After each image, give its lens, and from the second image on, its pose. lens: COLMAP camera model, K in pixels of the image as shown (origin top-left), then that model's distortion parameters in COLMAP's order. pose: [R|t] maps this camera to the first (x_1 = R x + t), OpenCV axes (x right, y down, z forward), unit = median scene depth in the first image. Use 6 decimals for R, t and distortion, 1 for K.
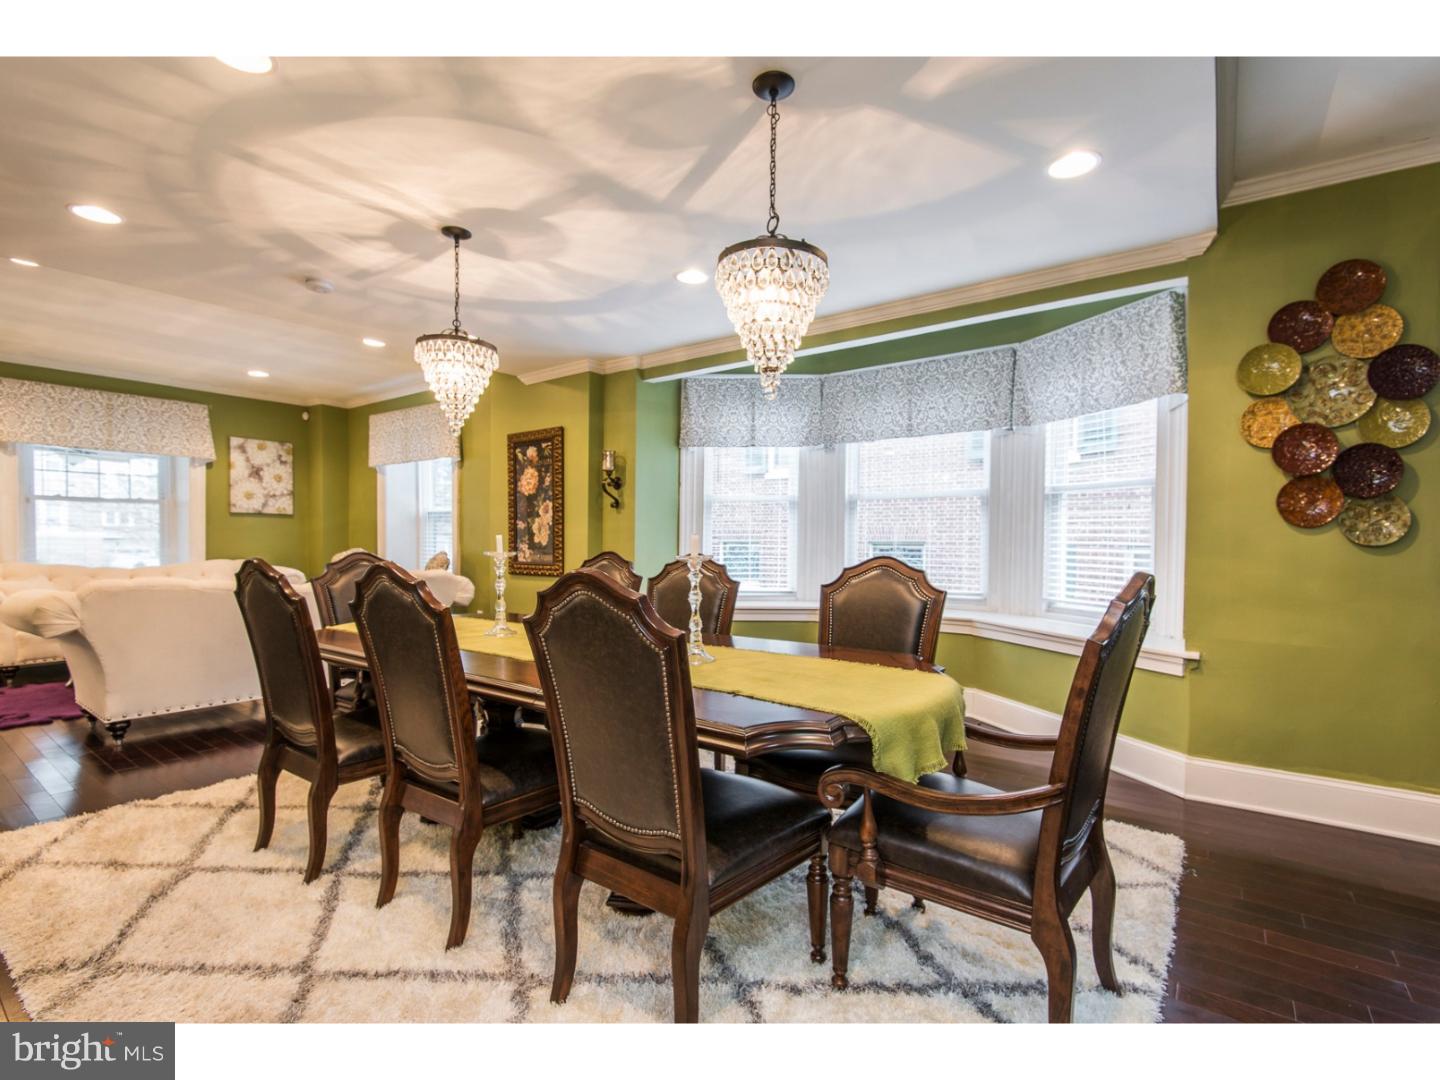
lens RADIAL K [[666.1, 0, 730.0], [0, 666.1, 553.1], [0, 0, 1]] dist [-0.012114, -0.001375]
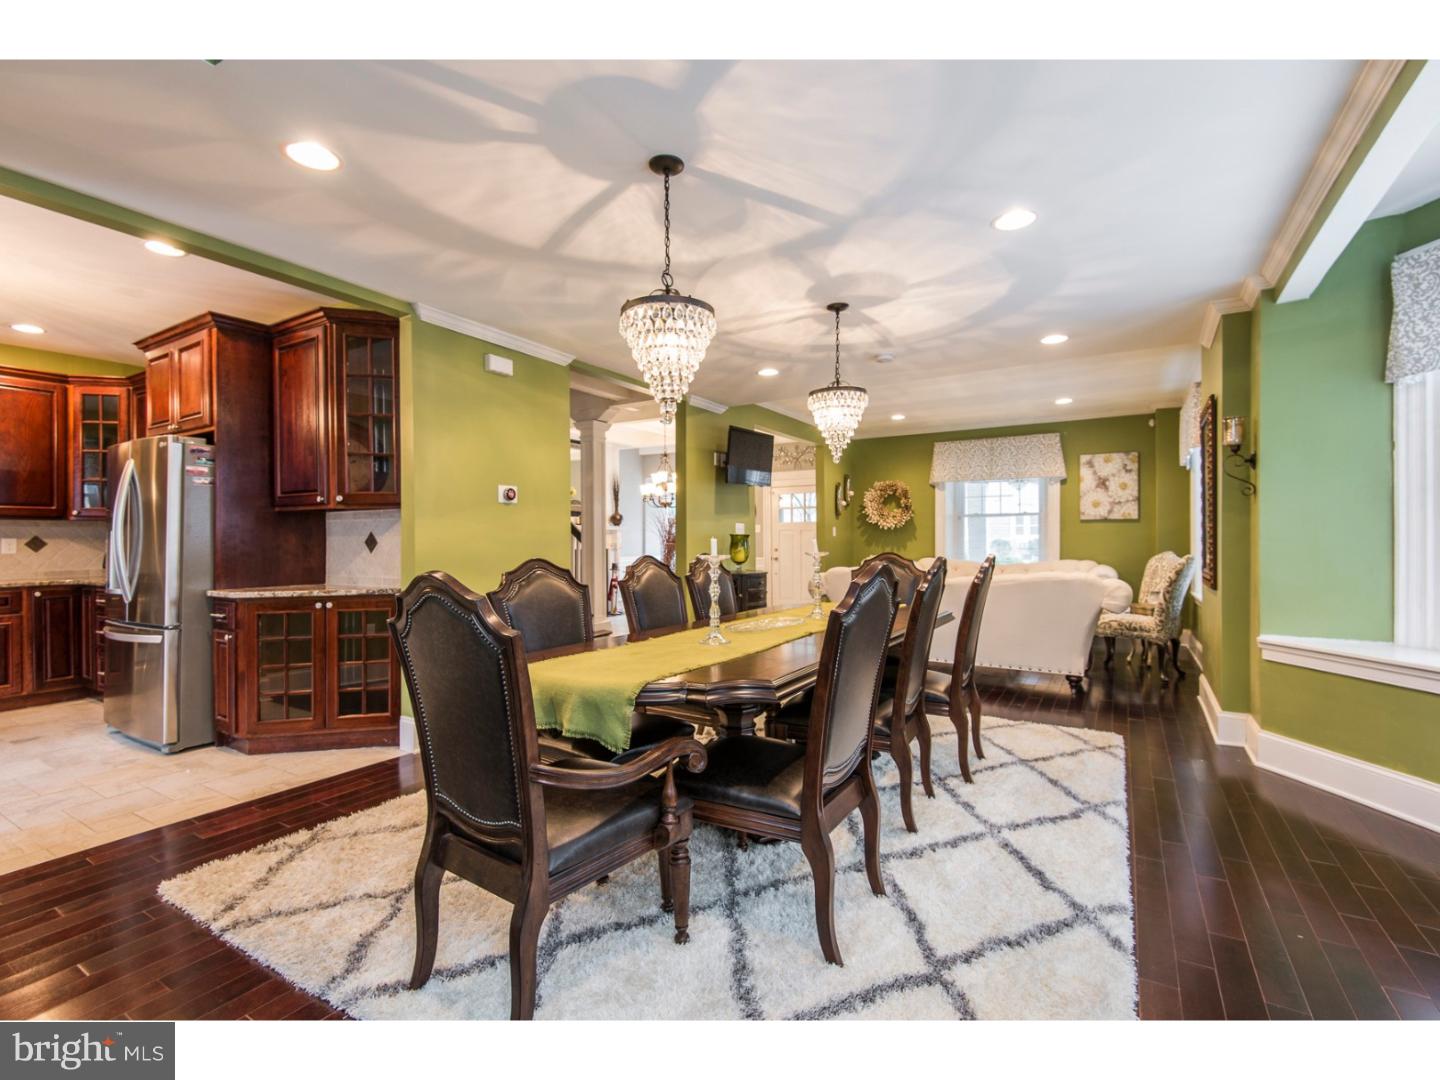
lens RADIAL K [[652.1, 0, 728.6], [0, 652.1, 546.8], [0, 0, 1]] dist [0.016375, -0.007297]
pose [[0.087102, -0.001377, -0.996198, 0.641169], [-0.012967, 0.999913, -0.002516, -0.005176], [0.996115, 0.013137, 0.087077, 0.517945]]
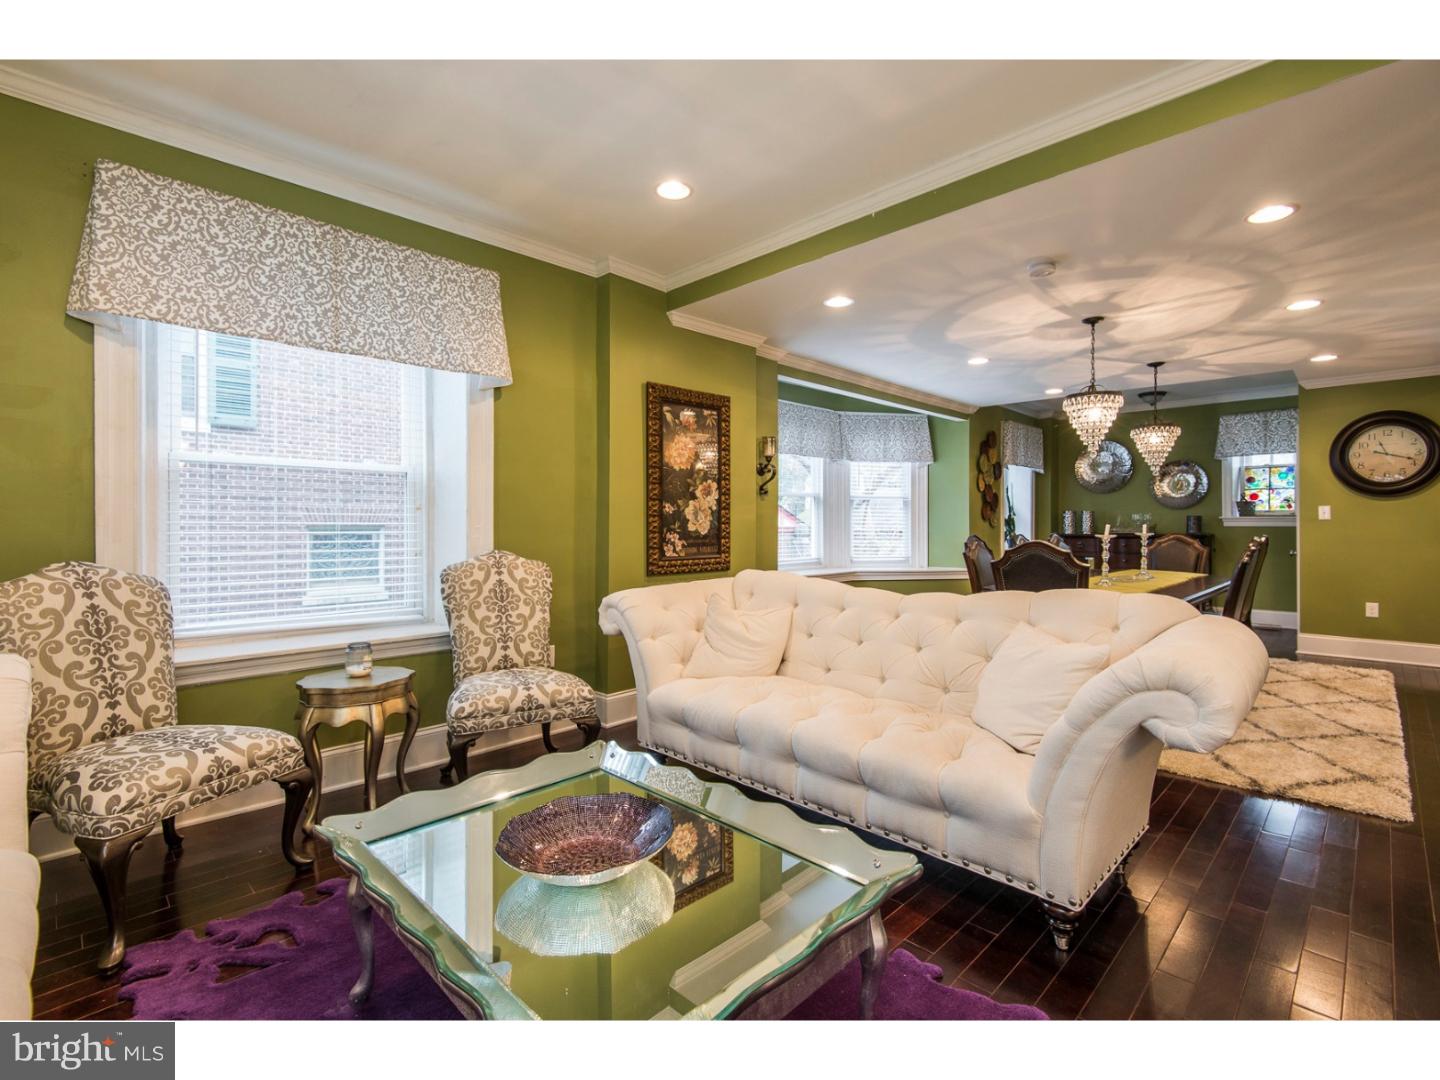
lens RADIAL K [[652.1, 0, 727.1], [0, 652.1, 530.5], [0, 0, 1]] dist [0.016375, -0.007297]
pose [[0.158132, -0.016194, 0.987285, -1.514708], [0.020080, 0.999711, 0.013182, -0.037426], [-0.987214, 0.017740, 0.158412, 1.202070]]
